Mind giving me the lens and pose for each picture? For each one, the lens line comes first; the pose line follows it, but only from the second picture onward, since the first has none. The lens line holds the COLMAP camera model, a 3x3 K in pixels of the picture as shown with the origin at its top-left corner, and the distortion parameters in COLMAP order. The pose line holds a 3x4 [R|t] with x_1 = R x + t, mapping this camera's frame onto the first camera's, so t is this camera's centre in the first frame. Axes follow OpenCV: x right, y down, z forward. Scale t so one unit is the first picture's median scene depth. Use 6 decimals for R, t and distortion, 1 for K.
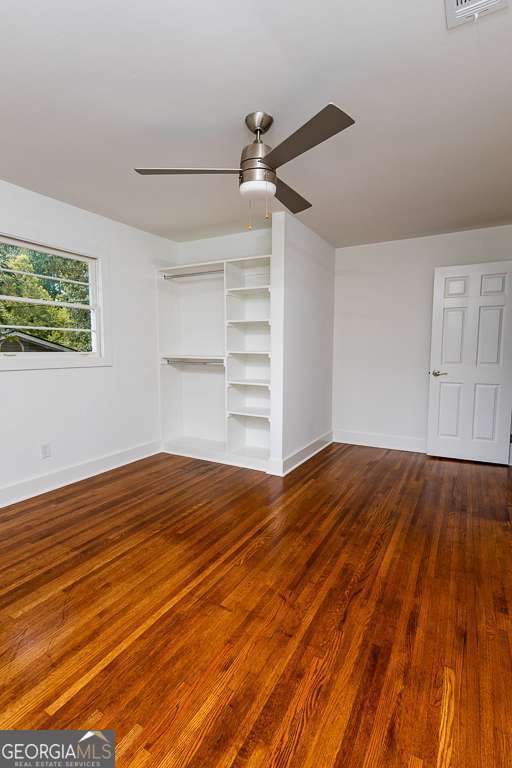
lens RADIAL K [[373.3, 0, 256.5], [0, 373.3, 382.5], [0, 0, 1]] dist [0.025474, -0.008963]
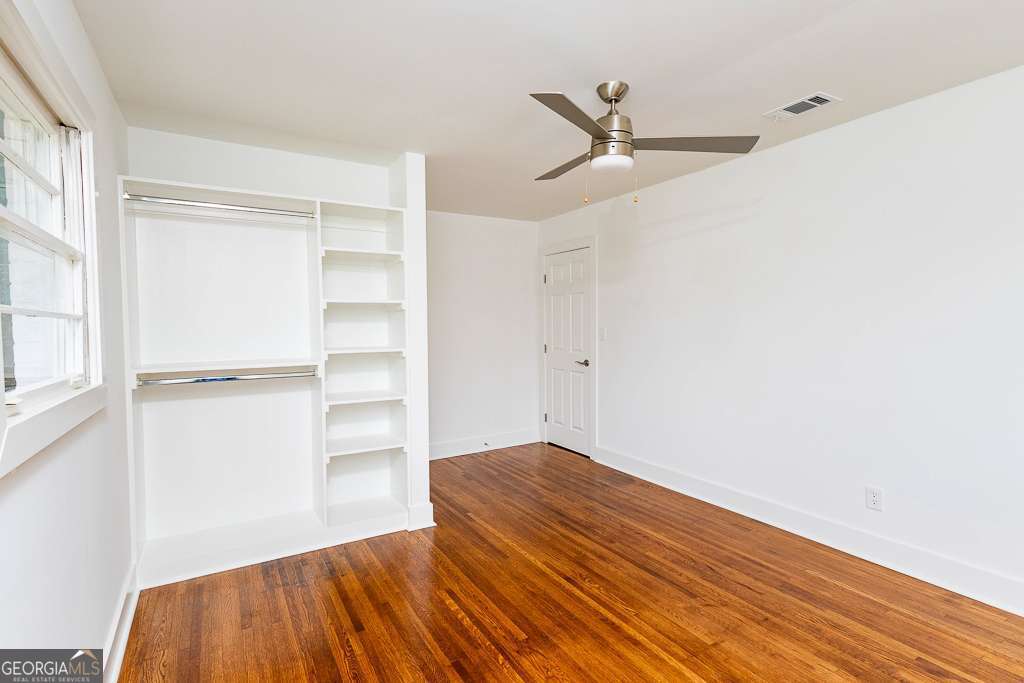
lens RADIAL K [[497.7, 0, 508.8], [0, 497.7, 343.9], [0, 0, 1]] dist [0.025474, -0.008963]
pose [[0.503346, -0.040996, 0.863112, -0.884747], [0.096500, 0.995292, -0.009002, -0.086987], [-0.858680, 0.087822, 0.504932, 0.517518]]
